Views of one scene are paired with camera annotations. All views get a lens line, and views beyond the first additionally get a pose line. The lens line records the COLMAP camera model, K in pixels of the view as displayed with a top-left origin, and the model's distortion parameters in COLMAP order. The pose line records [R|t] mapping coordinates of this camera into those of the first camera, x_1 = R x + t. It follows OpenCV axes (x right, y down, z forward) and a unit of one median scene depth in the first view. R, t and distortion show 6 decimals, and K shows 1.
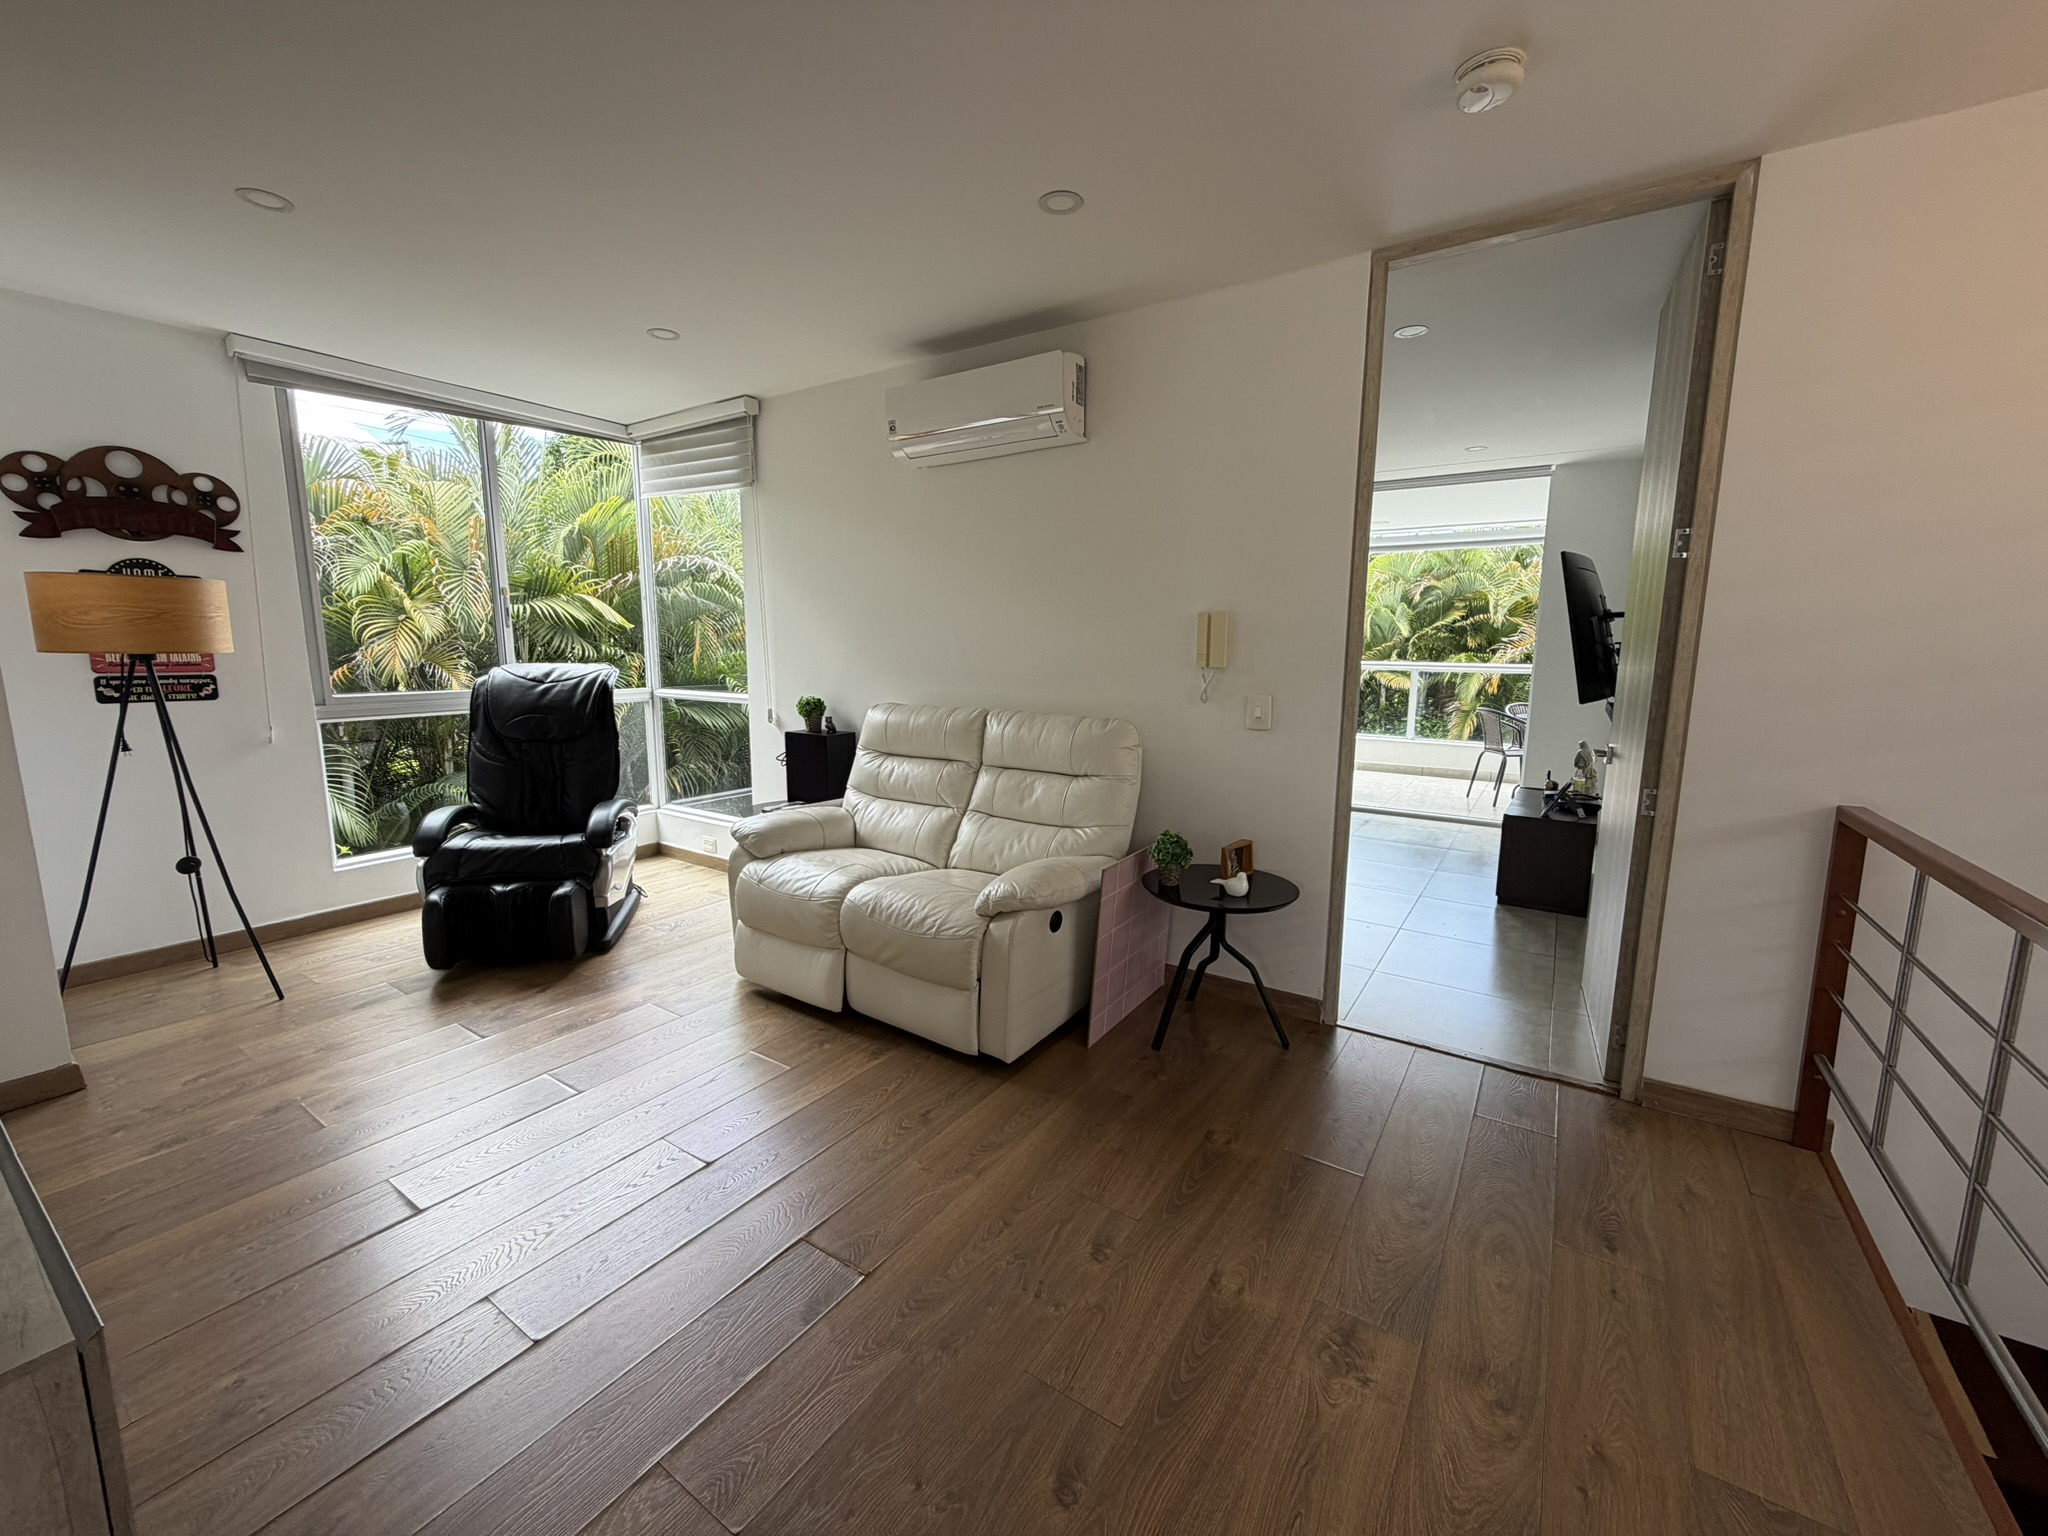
lens RADIAL K [[816.1, 0, 1012.4], [0, 816.1, 761.3], [0, 0, 1]] dist [0.000084, -0.000151]
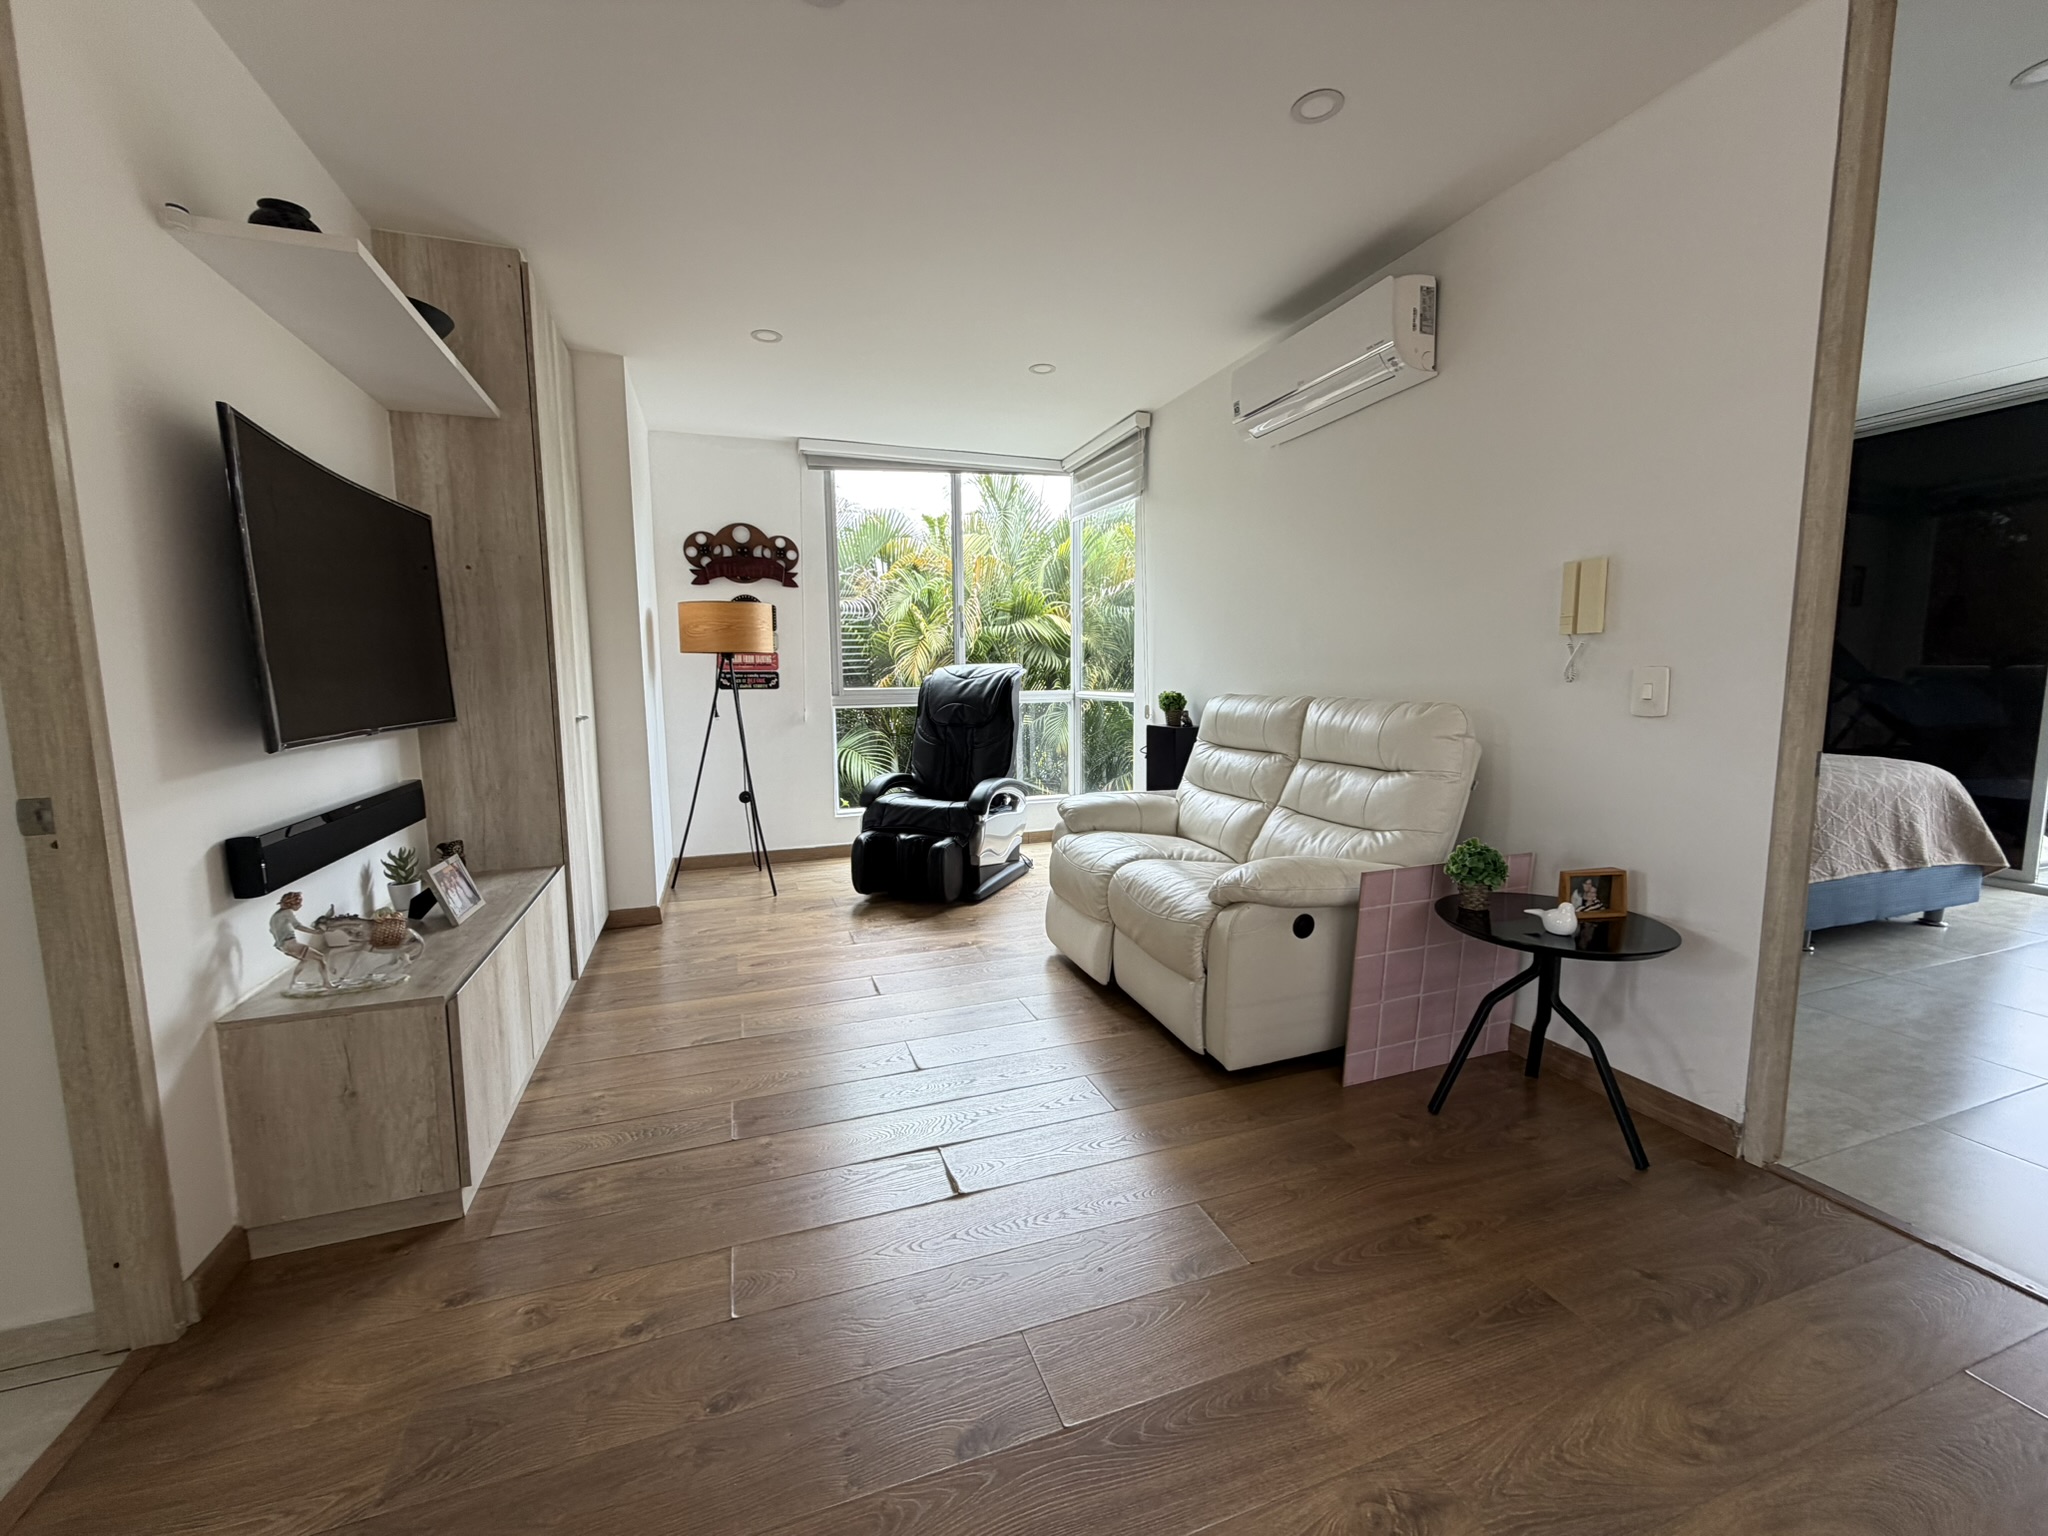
lens RADIAL K [[816.1, 0, 1028.1], [0, 816.1, 765.0], [0, 0, 1]] dist [0.000084, -0.000151]
pose [[0.804131, 0.051207, -0.592243, 0.253115], [-0.072575, 0.997287, -0.012312, 0.045059], [0.590006, 0.052882, 0.805665, 0.092479]]
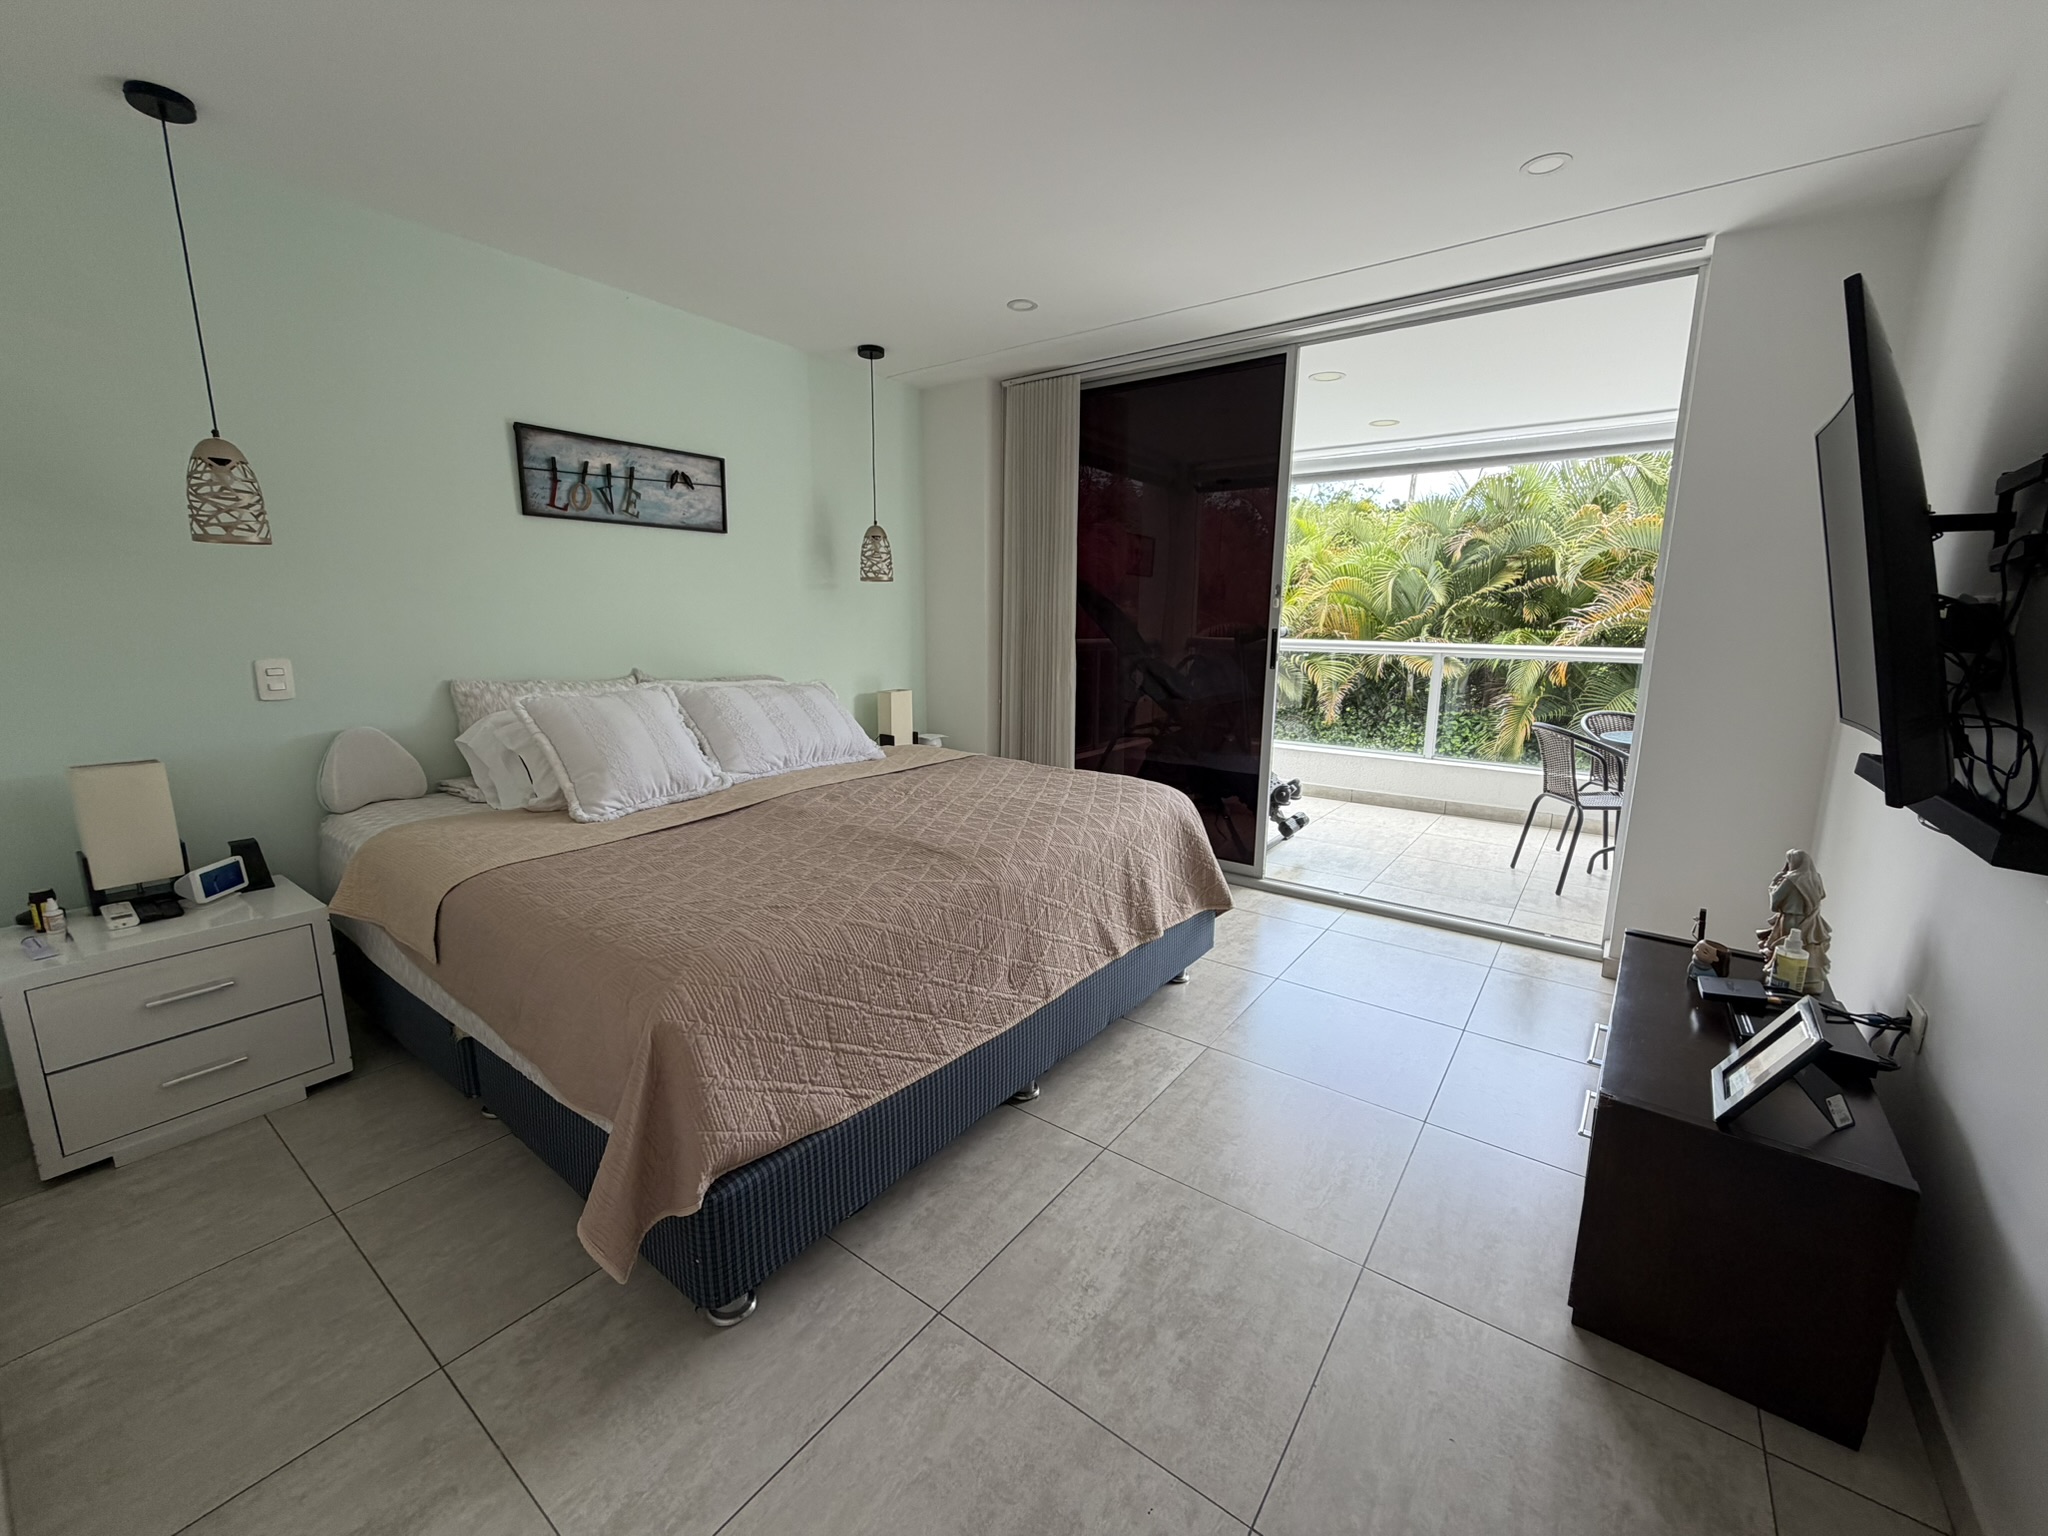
lens RADIAL K [[816.1, 0, 1026.7], [0, 816.1, 755.0], [0, 0, 1]] dist [0.000084, -0.000151]
pose [[0.999176, 0.009143, -0.039544, 0.458533], [-0.008206, 0.999683, 0.023812, -0.108108], [0.039749, -0.023468, 0.998934, 0.799154]]
